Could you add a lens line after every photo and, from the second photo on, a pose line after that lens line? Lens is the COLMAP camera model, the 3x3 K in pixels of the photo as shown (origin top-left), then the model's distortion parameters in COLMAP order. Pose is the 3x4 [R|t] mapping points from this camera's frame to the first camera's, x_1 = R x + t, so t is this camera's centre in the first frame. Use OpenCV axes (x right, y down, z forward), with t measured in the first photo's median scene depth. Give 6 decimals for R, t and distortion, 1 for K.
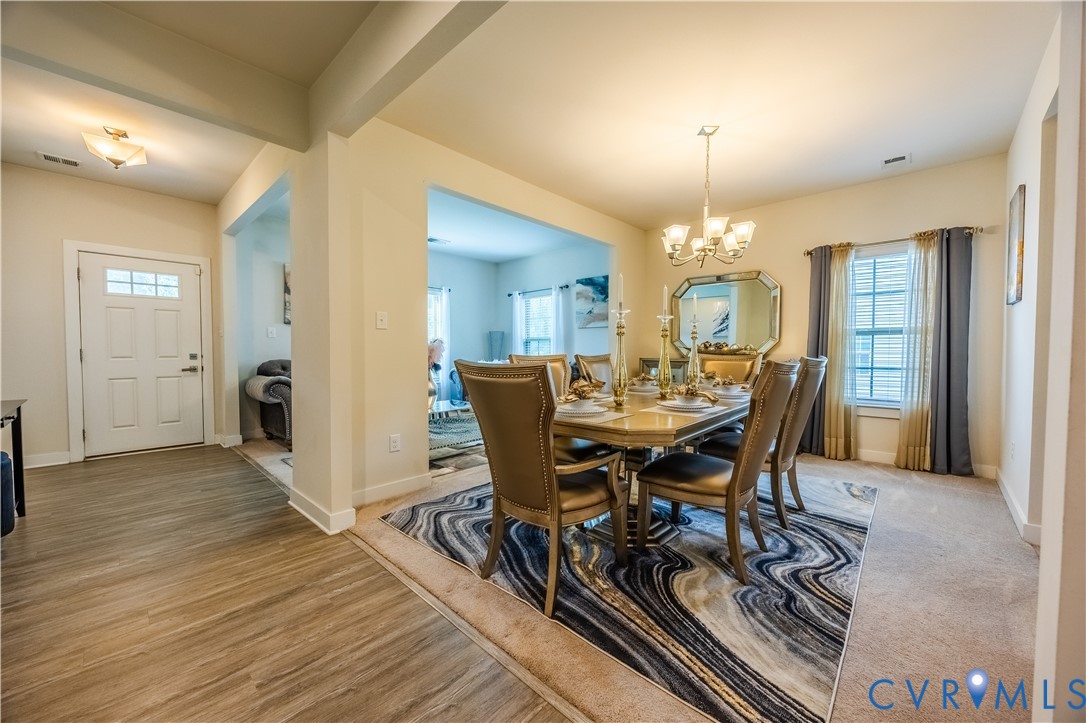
lens RADIAL K [[421.5, 0, 543.0], [0, 421.5, 361.5], [0, 0, 1]] dist [-0.000623, -0.000276]
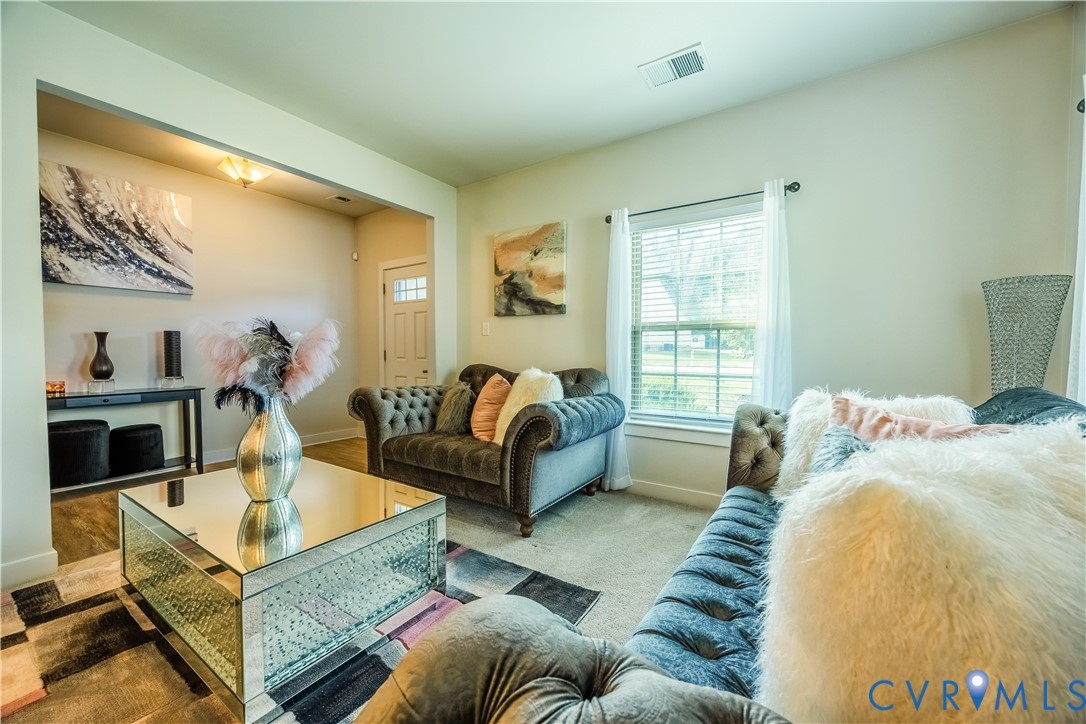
lens RADIAL K [[421.5, 0, 543.0], [0, 421.5, 362.0], [0, 0, 1]] dist [-0.000623, -0.000276]
pose [[0.155452, 0.019061, -0.987660, 0.153321], [-0.033760, 0.999332, 0.013972, -0.026138], [0.987266, 0.031172, 0.155991, 1.118338]]
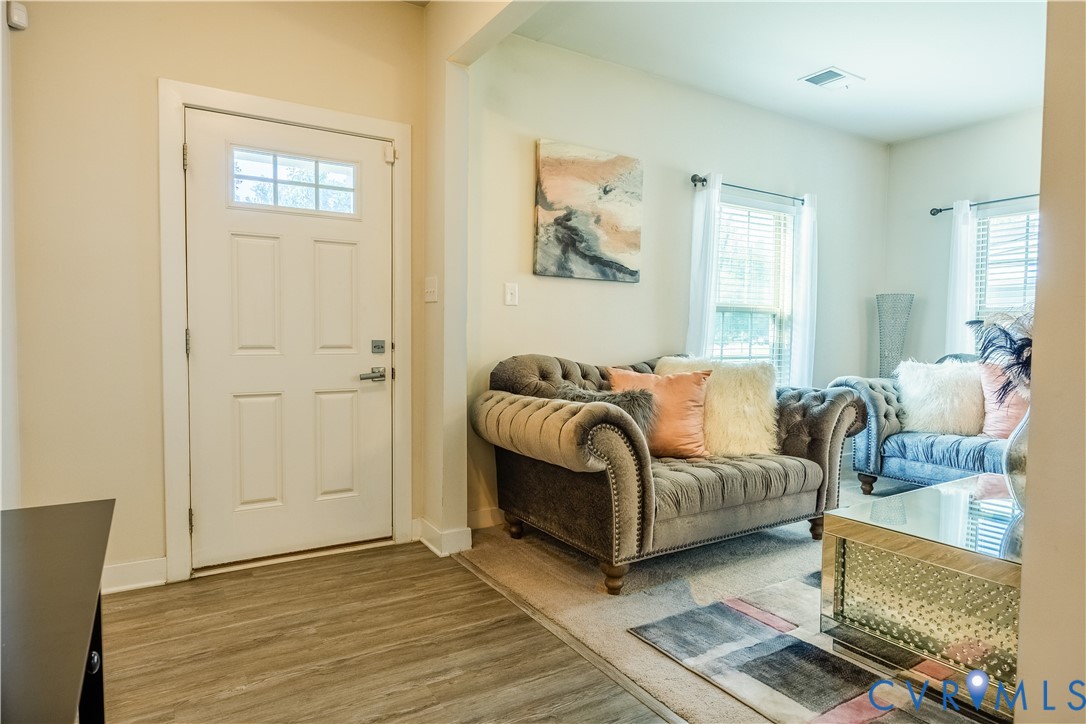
lens RADIAL K [[673.8, 0, 543.0], [0, 673.8, 362.0], [0, 0, 1]] dist [-0.003549, -0.000354]
pose [[0.971305, 0.019347, -0.237048, -0.499572], [-0.015384, 0.999709, 0.018558, -0.011955], [0.237338, -0.014378, 0.971321, 0.352879]]
